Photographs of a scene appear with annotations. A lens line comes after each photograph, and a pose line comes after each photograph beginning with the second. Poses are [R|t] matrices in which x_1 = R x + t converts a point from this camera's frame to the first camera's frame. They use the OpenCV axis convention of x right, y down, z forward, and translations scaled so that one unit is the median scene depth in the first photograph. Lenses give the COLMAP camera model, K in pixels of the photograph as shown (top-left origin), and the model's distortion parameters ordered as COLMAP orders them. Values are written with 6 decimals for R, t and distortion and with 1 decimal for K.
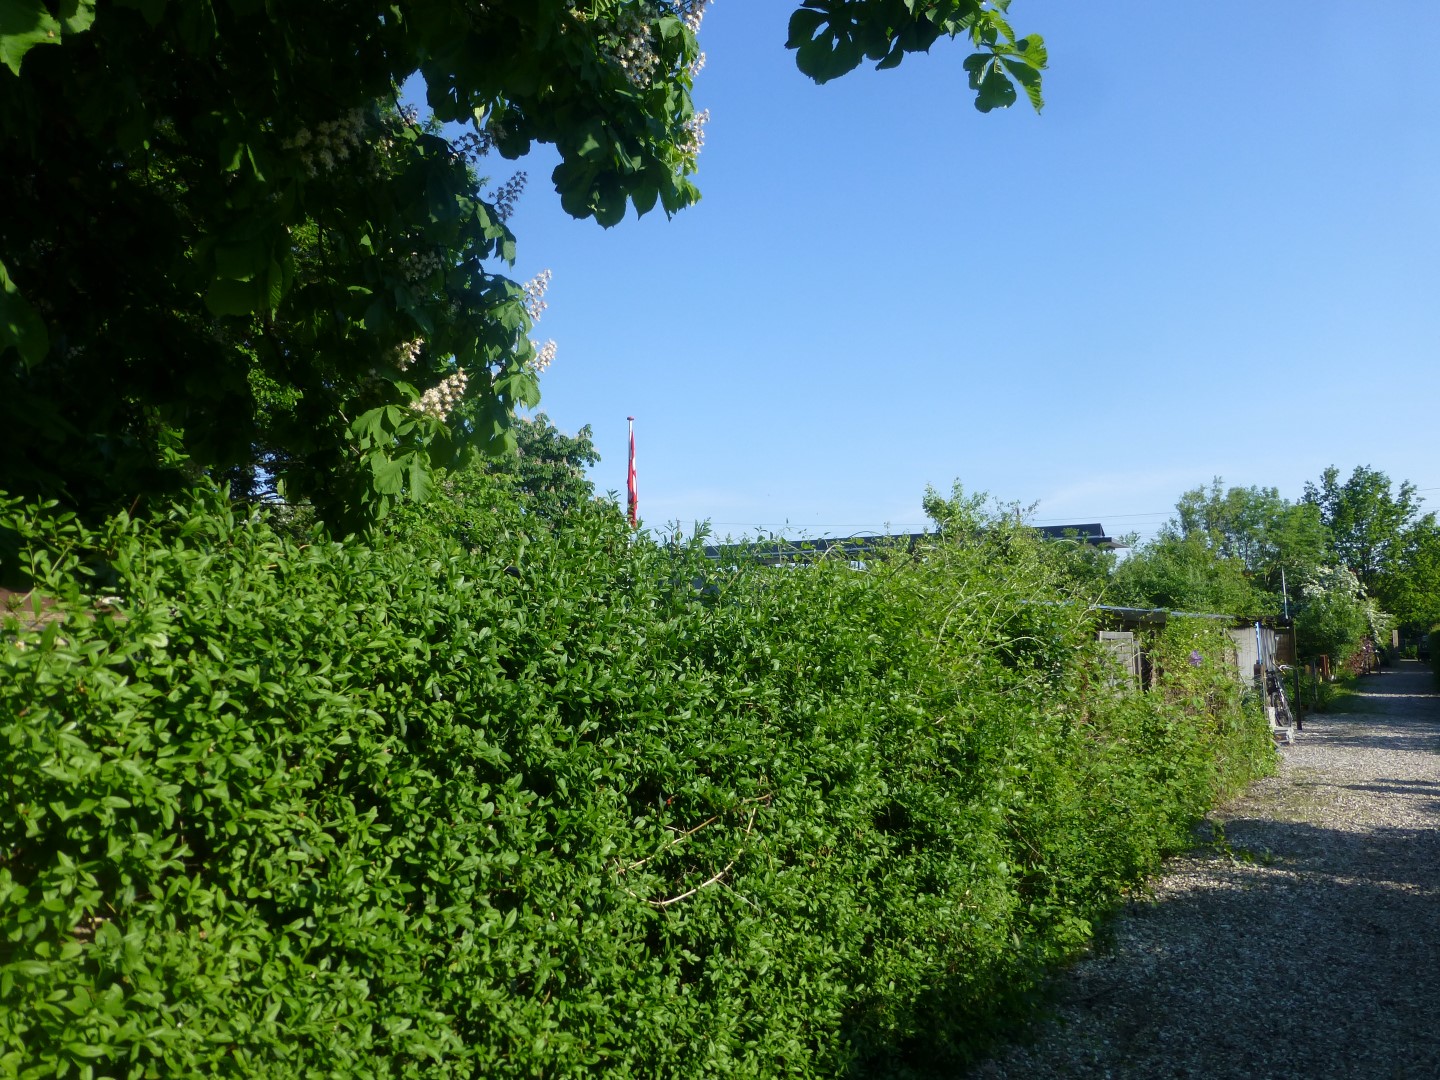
lens RADIAL K [[1119.4, 0, 720.0], [0, 1119.4, 540.0], [0, 0, 1]] dist [0.002519, -0.006520]
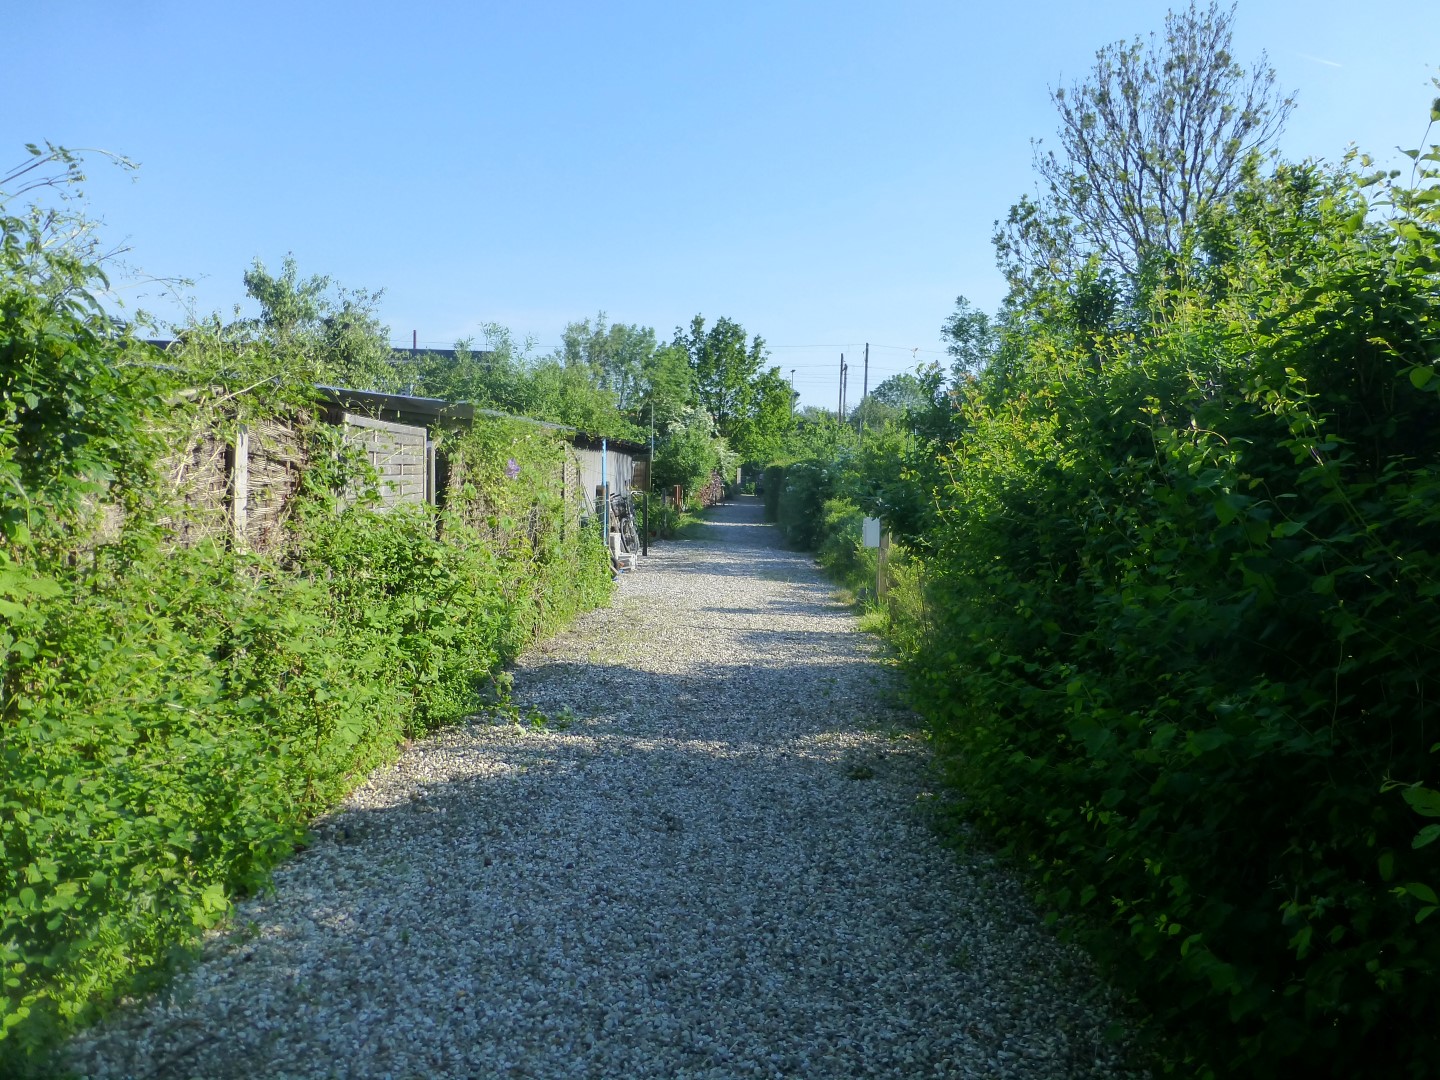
lens RADIAL K [[1049.0, 0, 720.0], [0, 1049.0, 540.0], [0, 0, 1]] dist [0.000994, 0.000475]
pose [[0.866822, 0.004427, 0.498598, 0.114077], [-0.080225, 0.988171, 0.130699, 0.029466], [-0.492122, -0.153293, 0.856923, 0.177230]]
